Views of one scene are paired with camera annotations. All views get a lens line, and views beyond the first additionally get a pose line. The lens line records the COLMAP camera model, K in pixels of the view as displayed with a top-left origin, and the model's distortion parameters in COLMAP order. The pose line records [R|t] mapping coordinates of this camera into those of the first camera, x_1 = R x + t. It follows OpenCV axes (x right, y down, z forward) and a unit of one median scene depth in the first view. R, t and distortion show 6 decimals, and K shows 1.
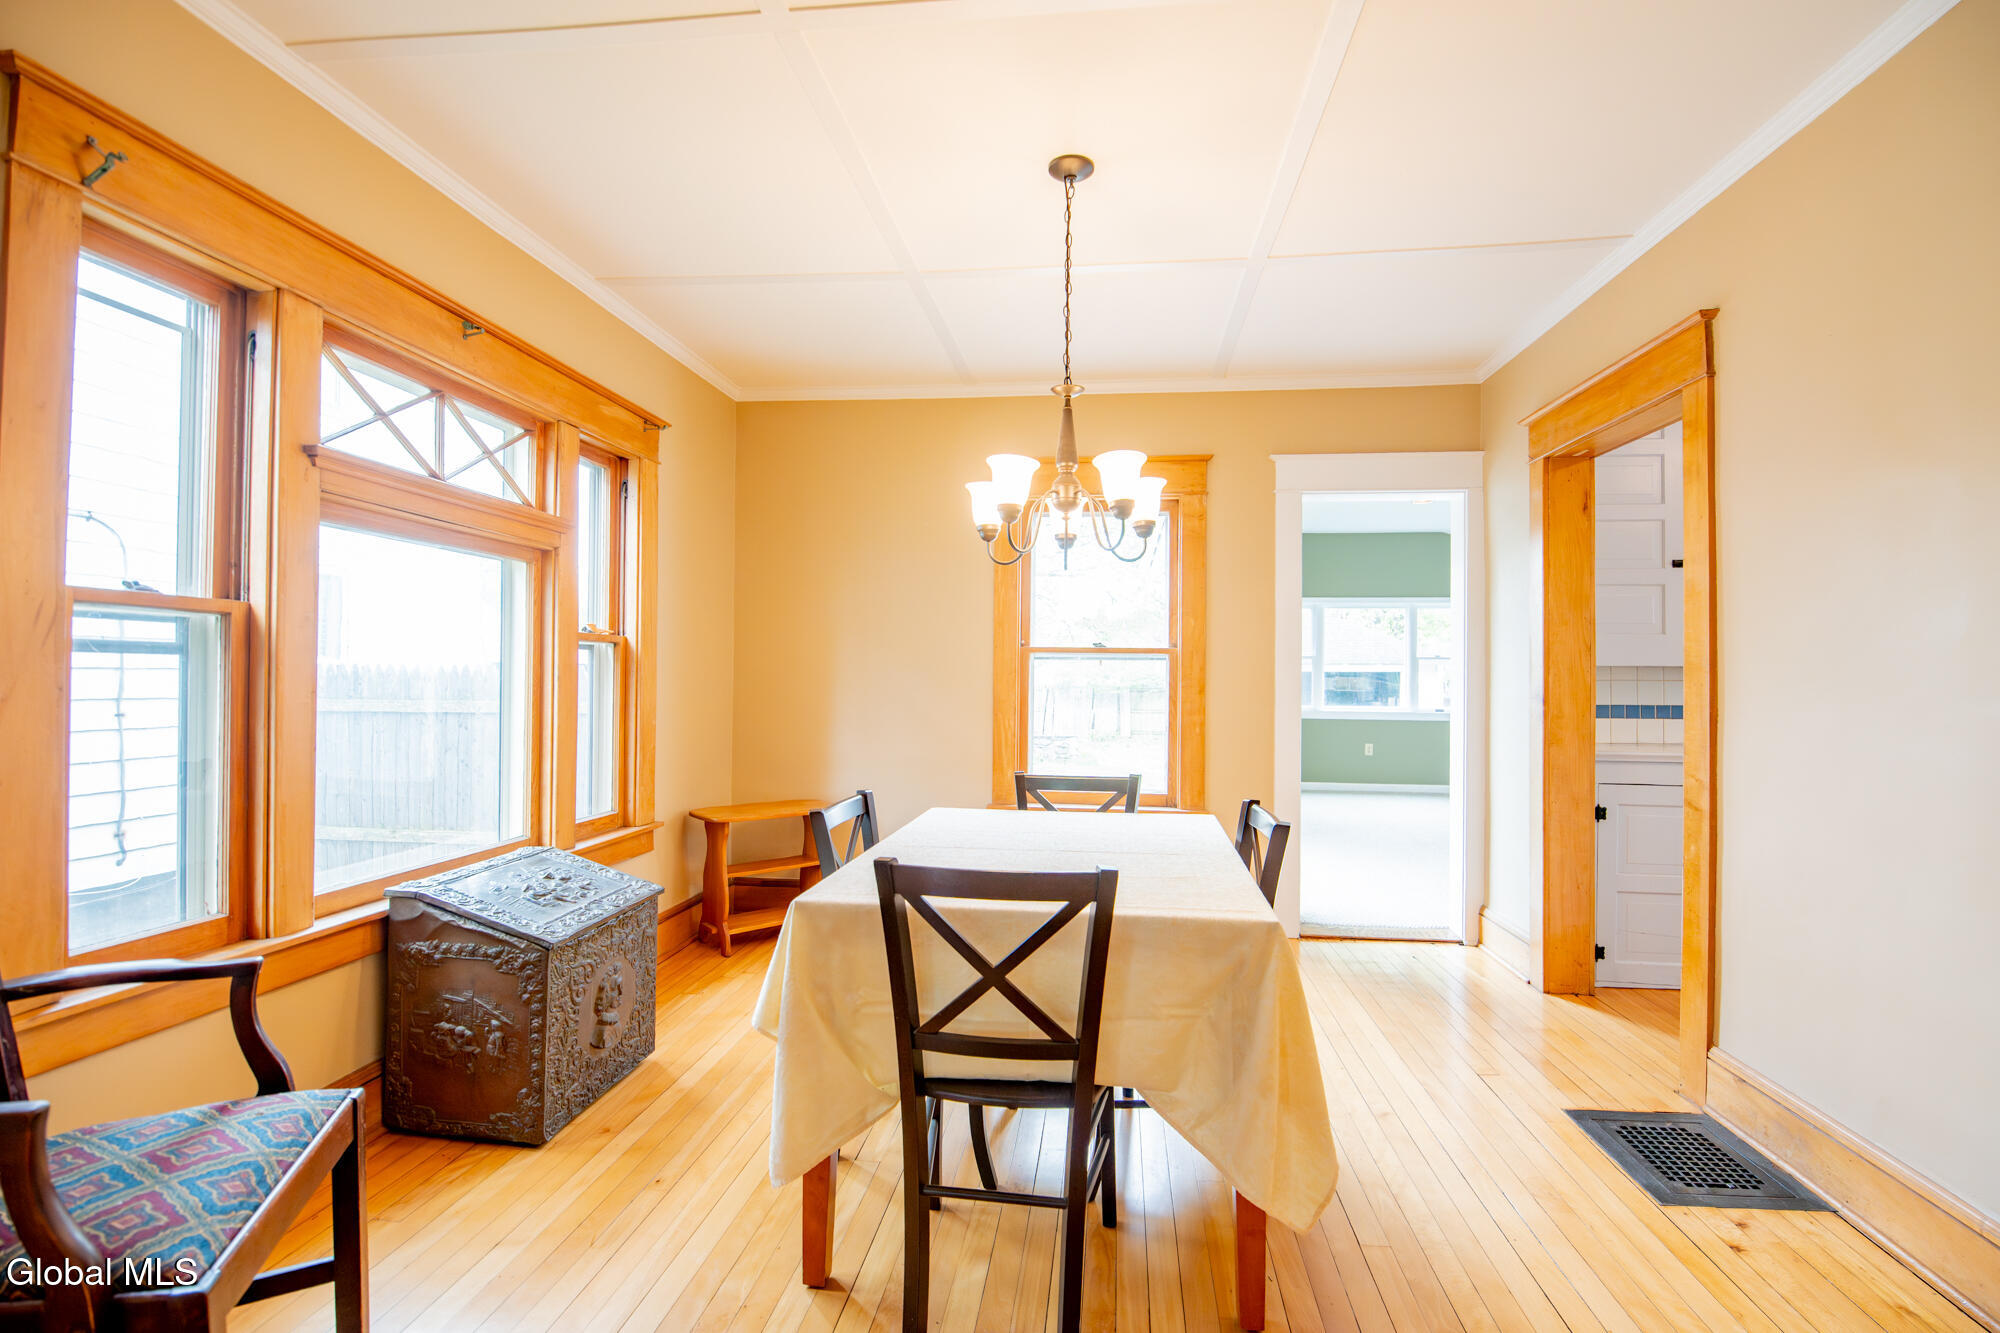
lens RADIAL K [[888.8, 0, 1013.4], [0, 888.8, 666.8], [0, 0, 1]] dist [-0.002364, -0.009548]
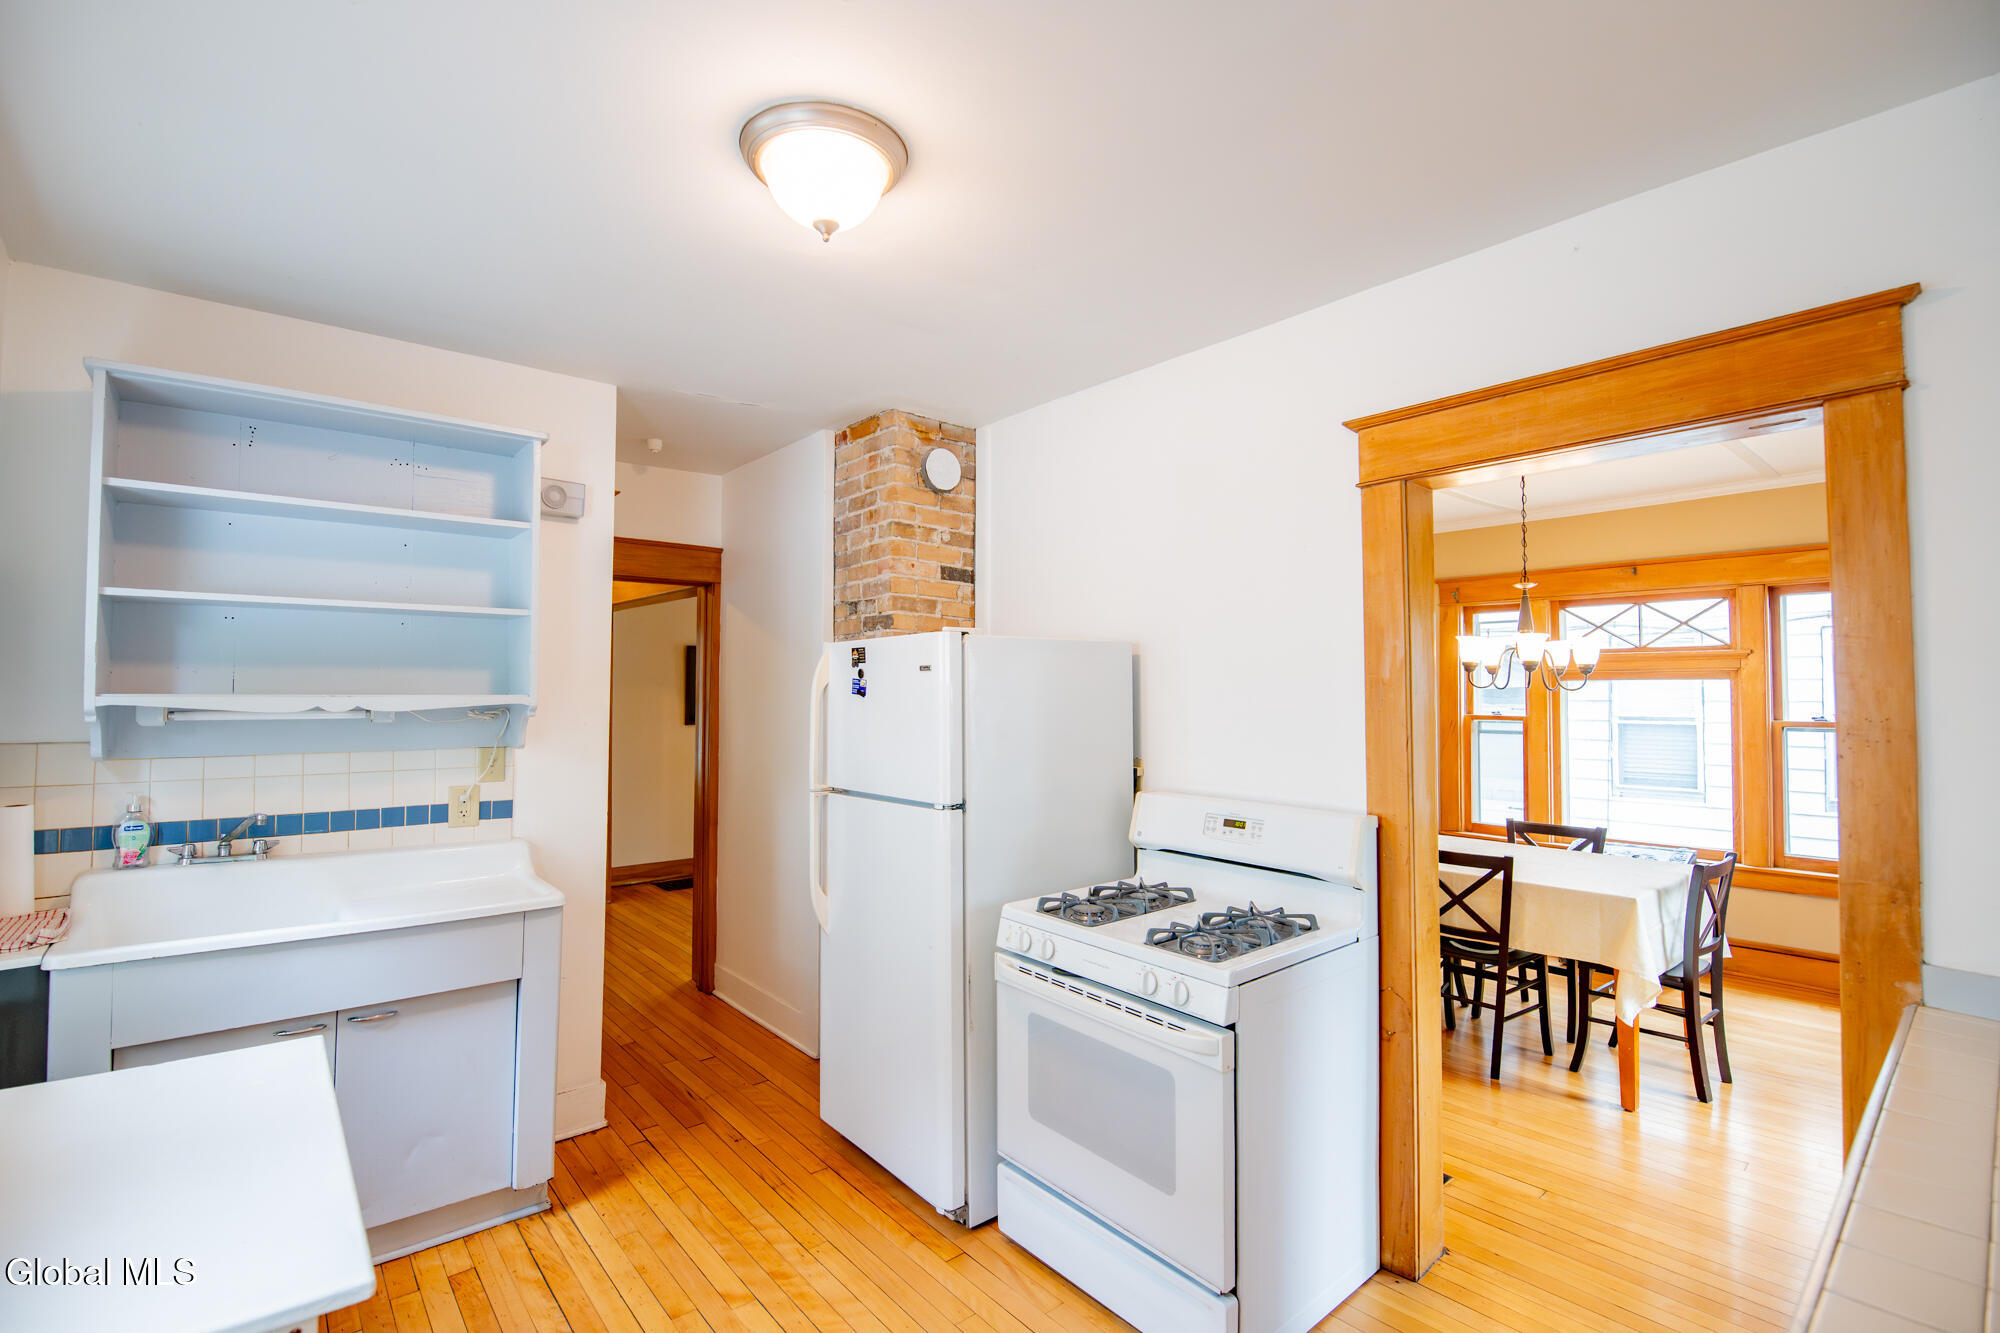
lens RADIAL K [[888.8, 0, 1013.4], [0, 888.8, 666.8], [0, 0, 1]] dist [-0.002364, -0.009548]
pose [[-0.676410, -0.030363, -0.735899, 1.890910], [0.004724, 0.998950, -0.045559, -0.092154], [0.736510, -0.034293, -0.675557, 1.417934]]
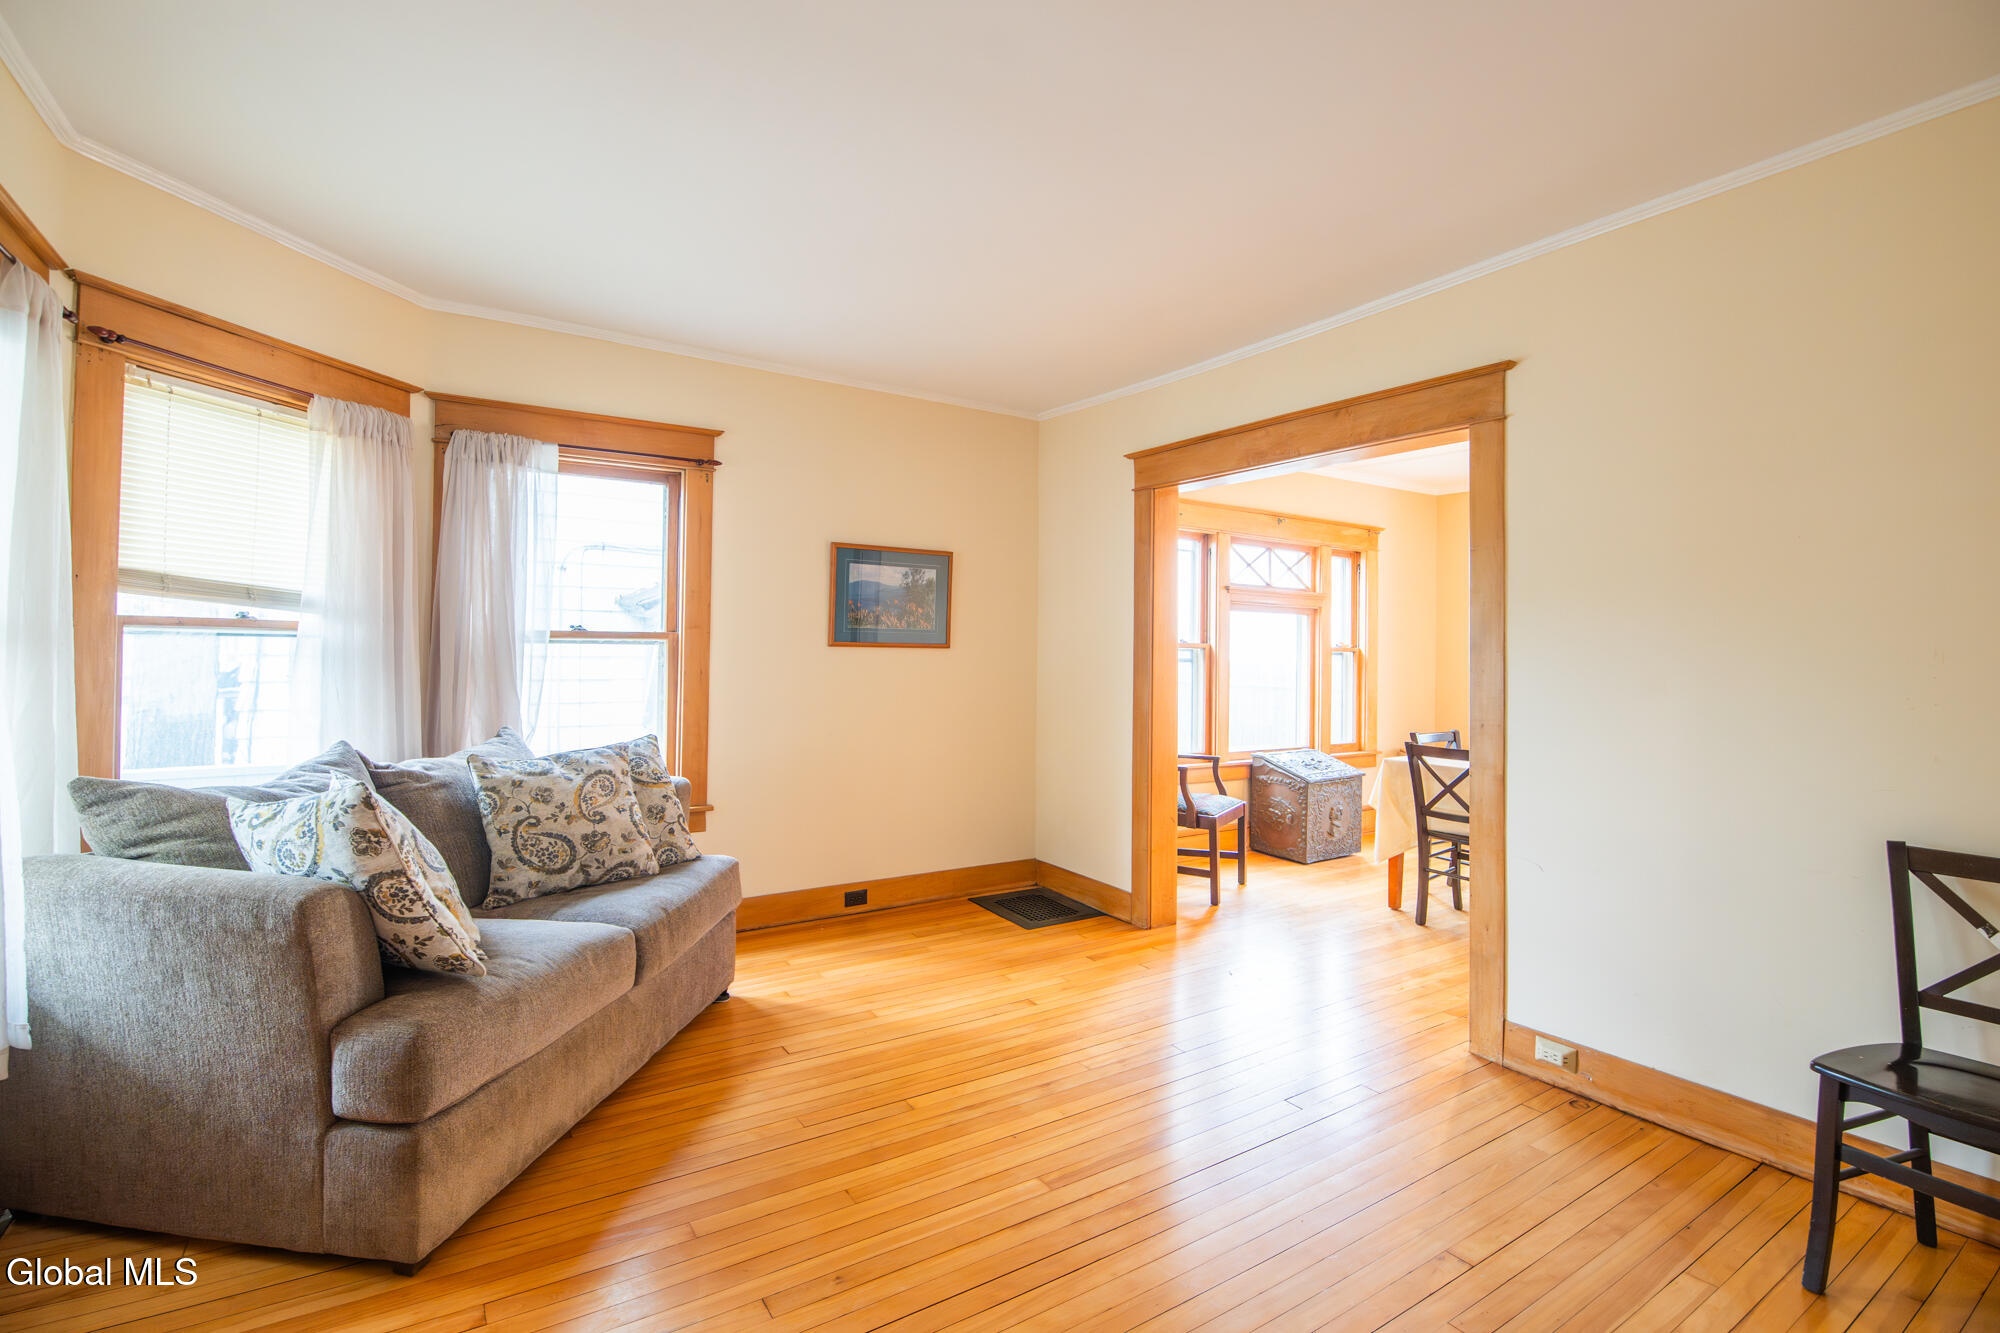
lens RADIAL K [[917.0, 0, 1000.0], [0, 917.0, 646.4], [0, 0, 1]] dist [-0.015721, -0.000840]
pose [[0.641851, -0.004356, -0.766817, 0.812273], [0.001537, 0.999989, -0.004395, -0.045525], [0.766827, 0.001642, 0.641851, -1.192643]]
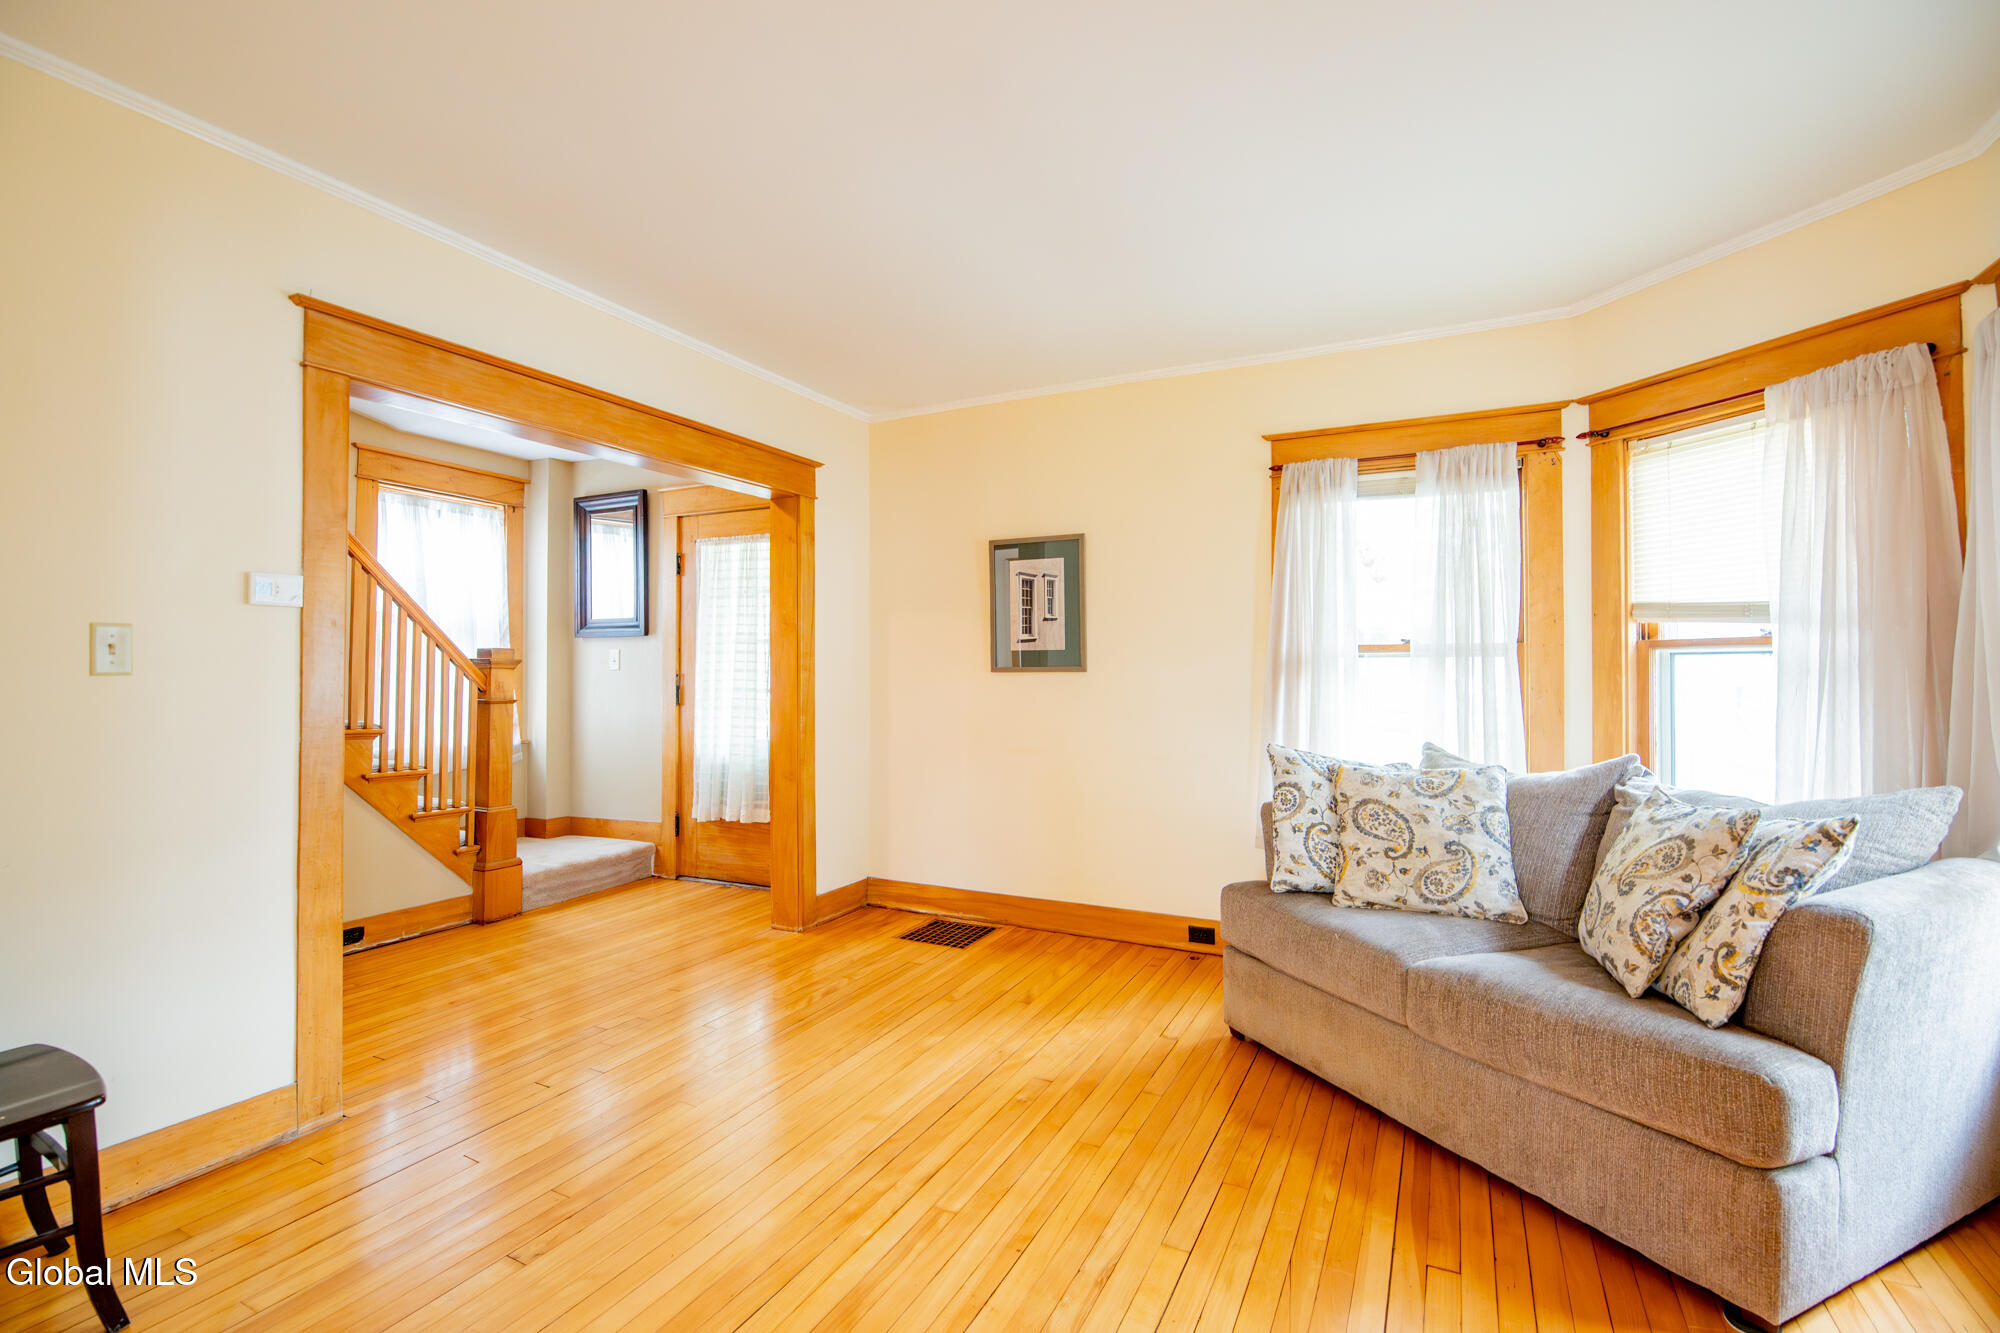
lens RADIAL K [[888.8, 0, 1013.4], [0, 888.8, 666.8], [0, 0, 1]] dist [-0.002364, -0.009548]
pose [[-0.943829, -0.007012, 0.330360, -0.230868], [-0.011653, 0.999859, -0.012068, -0.021395], [-0.330229, -0.015240, -0.943778, 0.258225]]
